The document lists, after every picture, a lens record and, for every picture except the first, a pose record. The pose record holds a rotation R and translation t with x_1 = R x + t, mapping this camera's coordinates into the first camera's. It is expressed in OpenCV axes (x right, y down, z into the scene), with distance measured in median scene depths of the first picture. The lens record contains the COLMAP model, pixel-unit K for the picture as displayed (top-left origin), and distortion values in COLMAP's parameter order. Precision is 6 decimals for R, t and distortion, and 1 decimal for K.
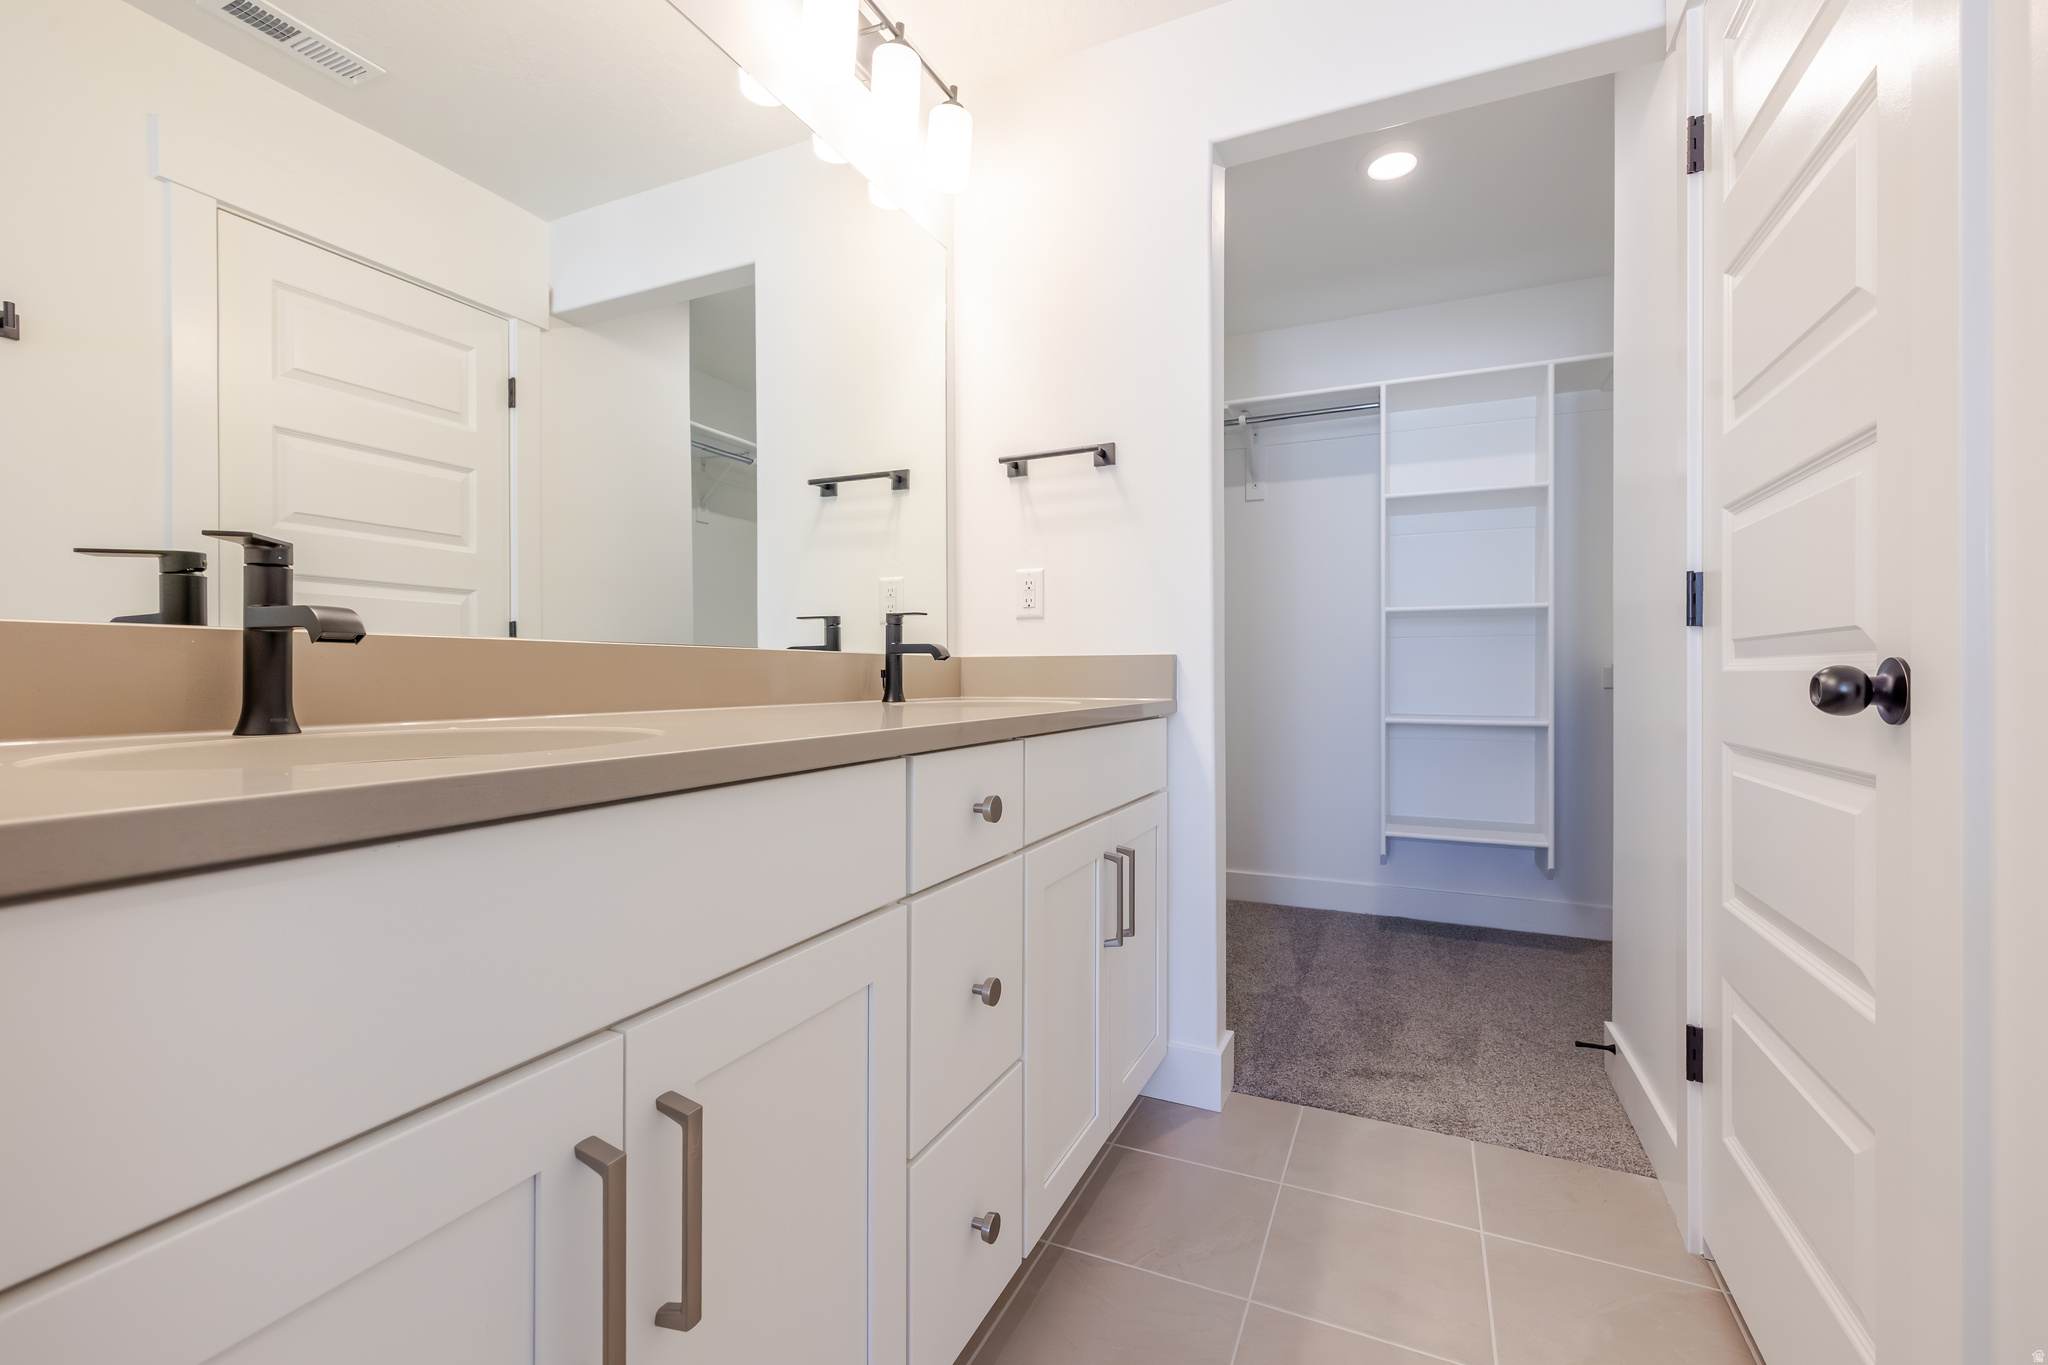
lens RADIAL K [[861.7, 0, 1047.8], [0, 861.7, 667.1], [0, 0, 1]] dist [0.000452, -0.000147]
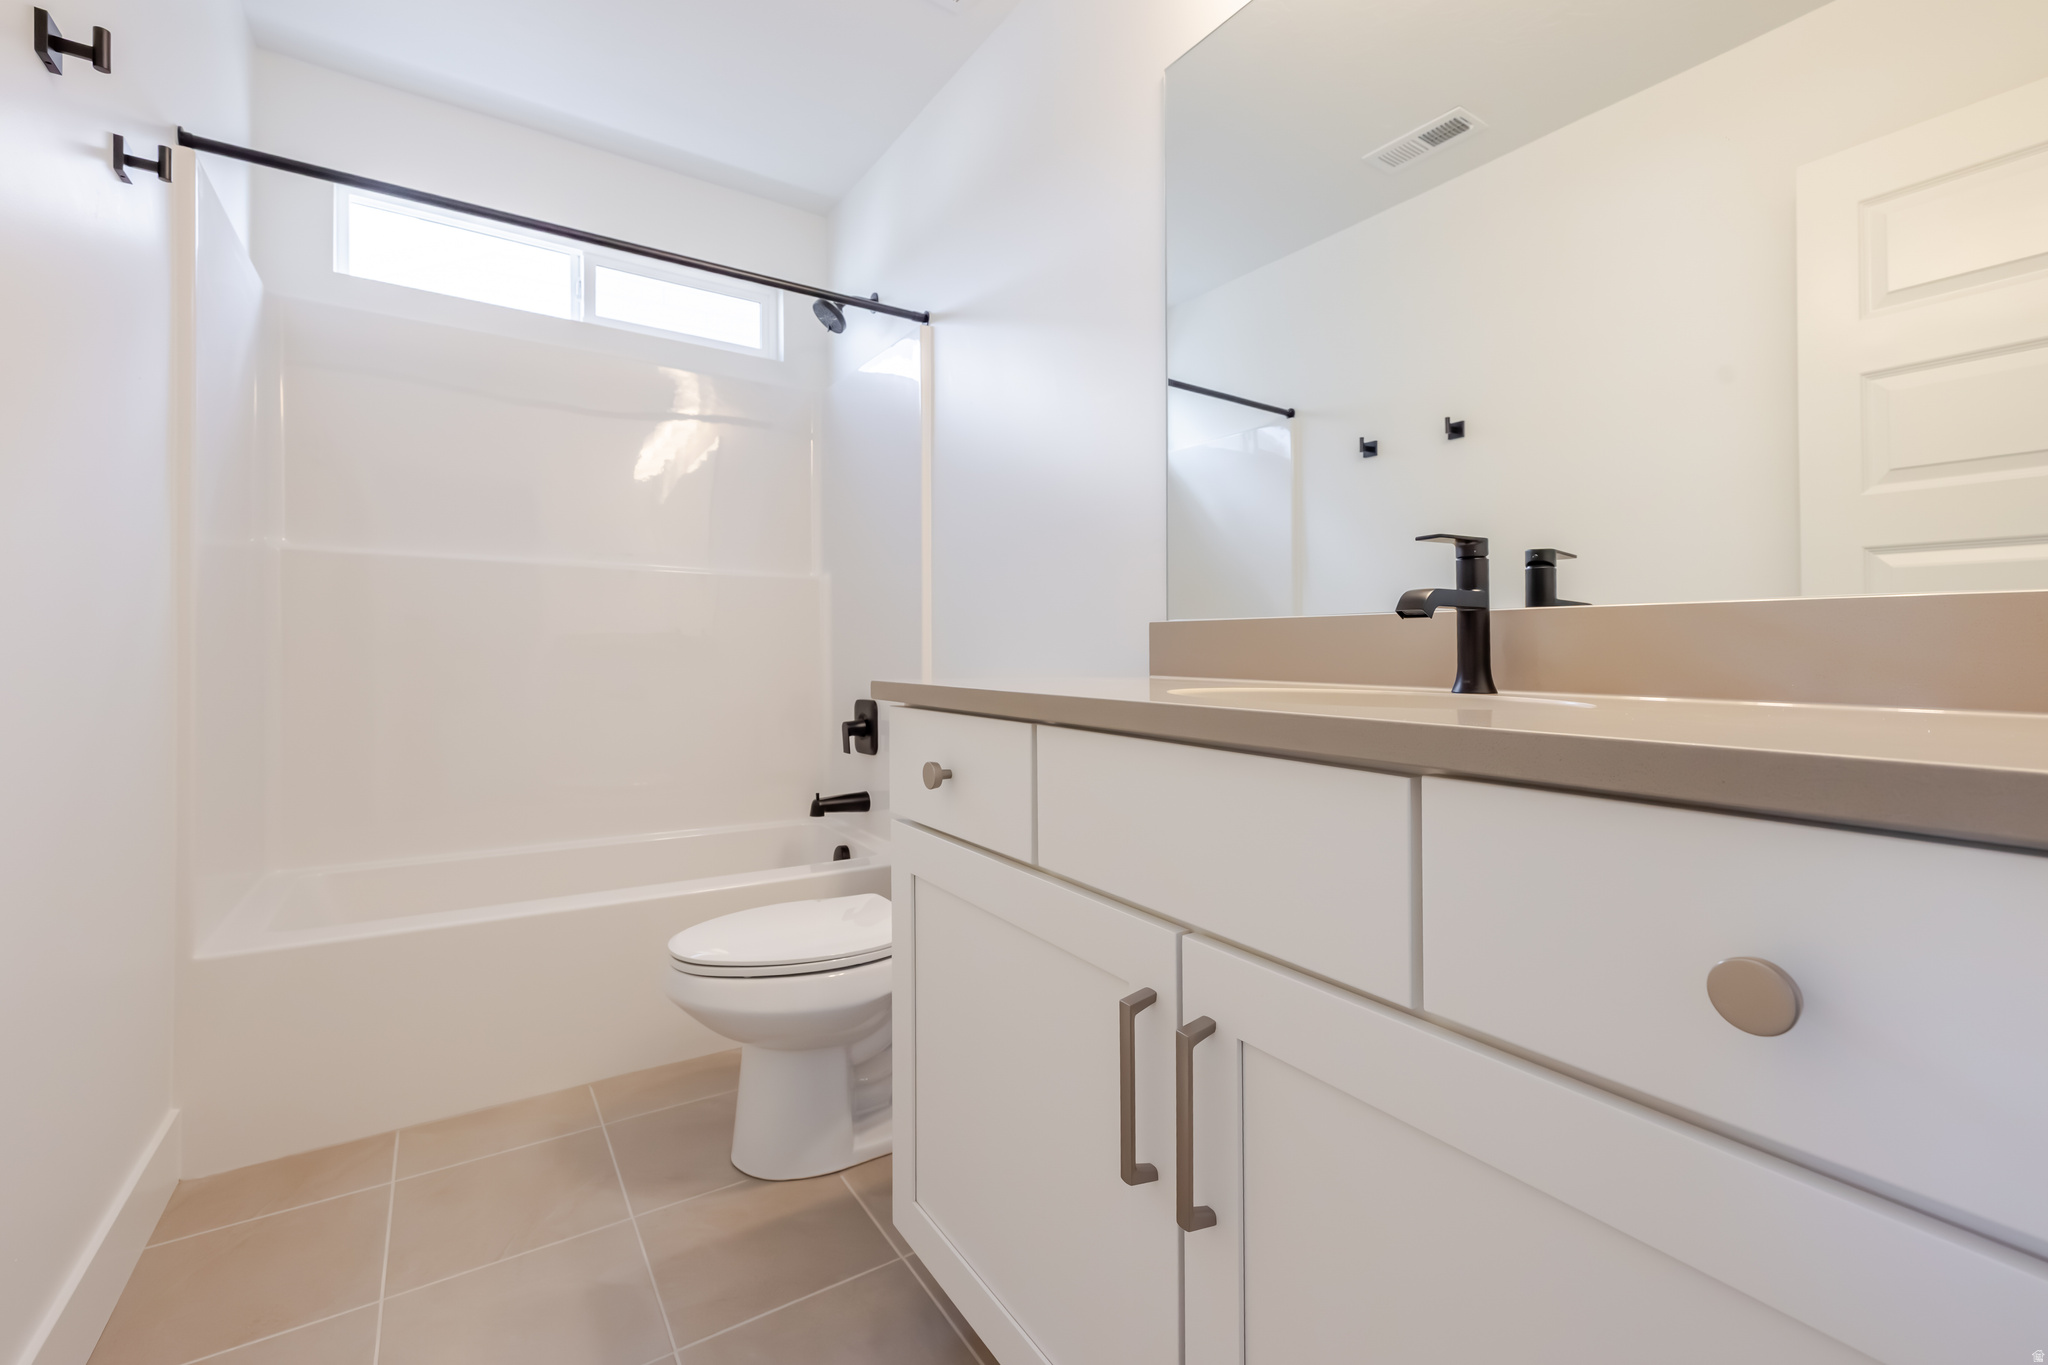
lens RADIAL K [[861.7, 0, 1047.8], [0, 861.7, 667.1], [0, 0, 1]] dist [0.000452, -0.000147]
pose [[-0.519094, 0.017724, -0.854533, 0.484303], [-0.002939, 0.999742, 0.022521, 0.014383], [0.854712, 0.014202, -0.518908, 1.120383]]
